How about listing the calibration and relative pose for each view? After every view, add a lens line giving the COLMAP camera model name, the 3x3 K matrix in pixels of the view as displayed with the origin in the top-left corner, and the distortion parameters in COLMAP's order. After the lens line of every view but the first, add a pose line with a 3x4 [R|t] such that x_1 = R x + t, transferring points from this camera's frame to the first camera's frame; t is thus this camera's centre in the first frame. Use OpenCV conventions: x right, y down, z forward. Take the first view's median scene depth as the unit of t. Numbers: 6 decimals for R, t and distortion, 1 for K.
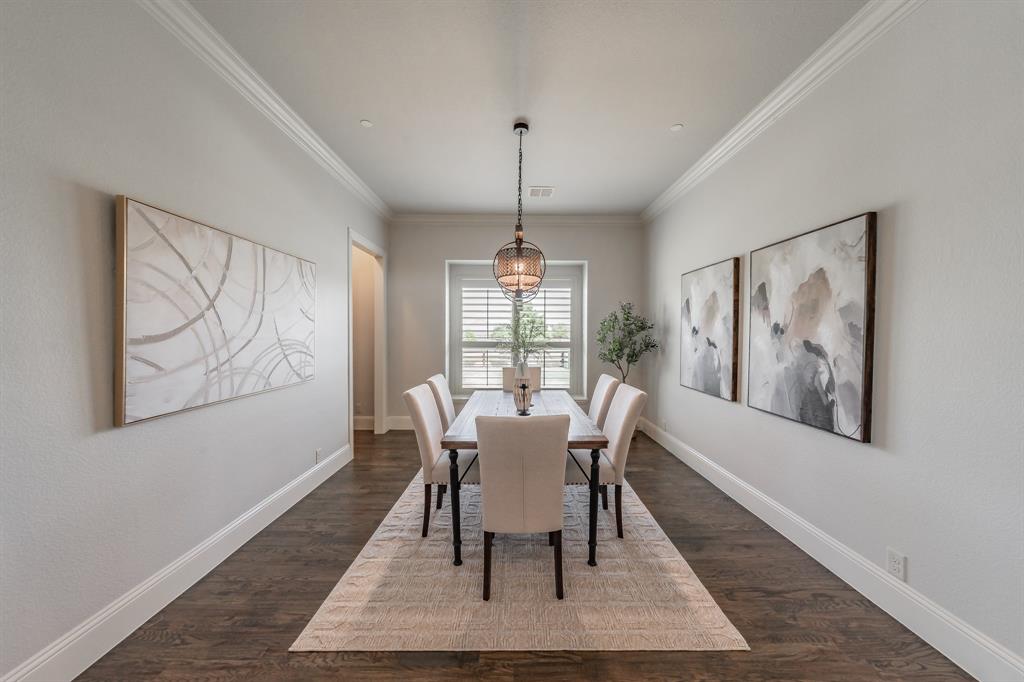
lens RADIAL K [[360.3, 0, 512.7], [0, 360.3, 338.3], [0, 0, 1]] dist [-0.000091, 0.000124]
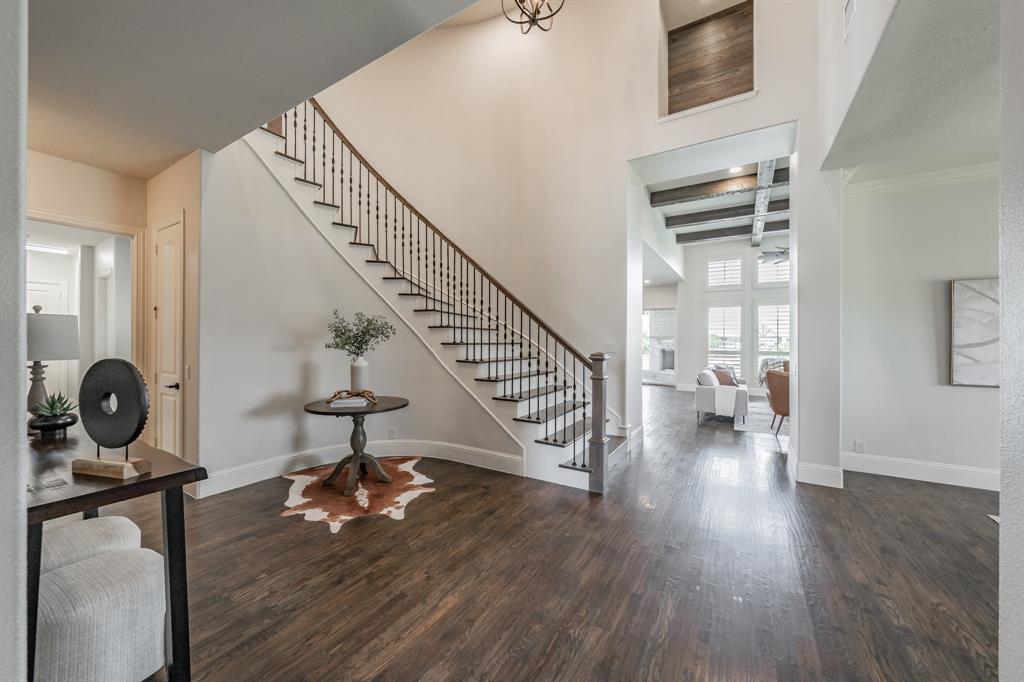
lens RADIAL K [[375.5, 0, 511.6], [0, 375.5, 340.8], [0, 0, 1]] dist [-0.006594, -0.001631]
pose [[-0.529473, -0.006007, -0.848306, 2.056032], [-0.017599, 0.999837, 0.003904, 0.013087], [0.848144, 0.016997, -0.529493, -0.068840]]
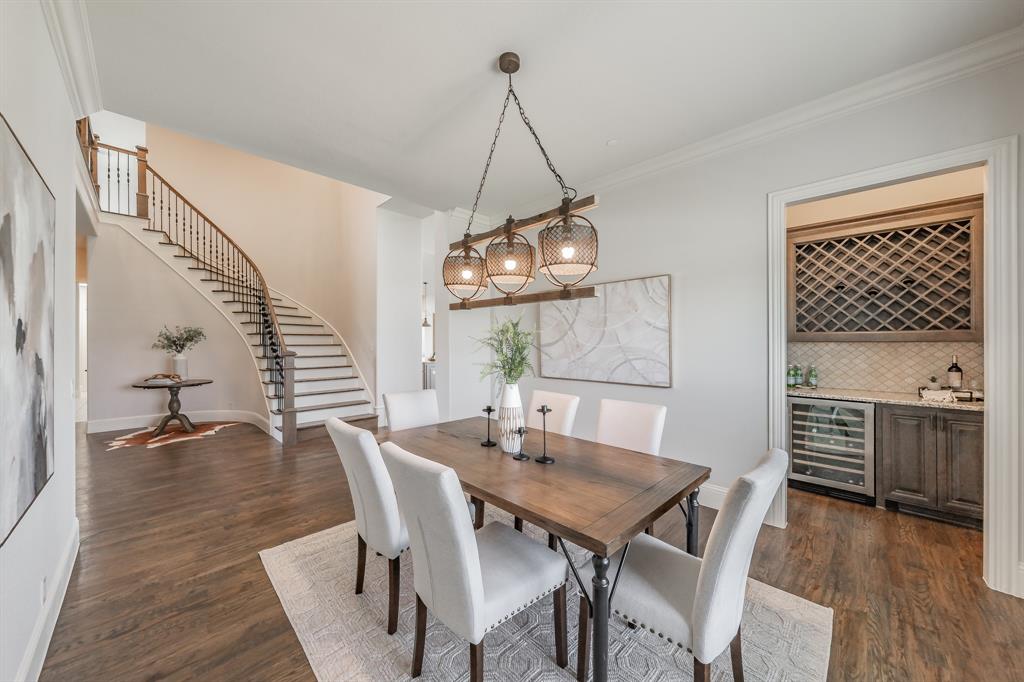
lens RADIAL K [[360.3, 0, 513.6], [0, 360.3, 342.8], [0, 0, 1]] dist [-0.000091, 0.000124]
pose [[-0.705781, -0.003498, -0.708421, 0.872982], [-0.011500, 0.999913, 0.006520, -0.024612], [0.708336, 0.012749, -0.705760, 2.504539]]
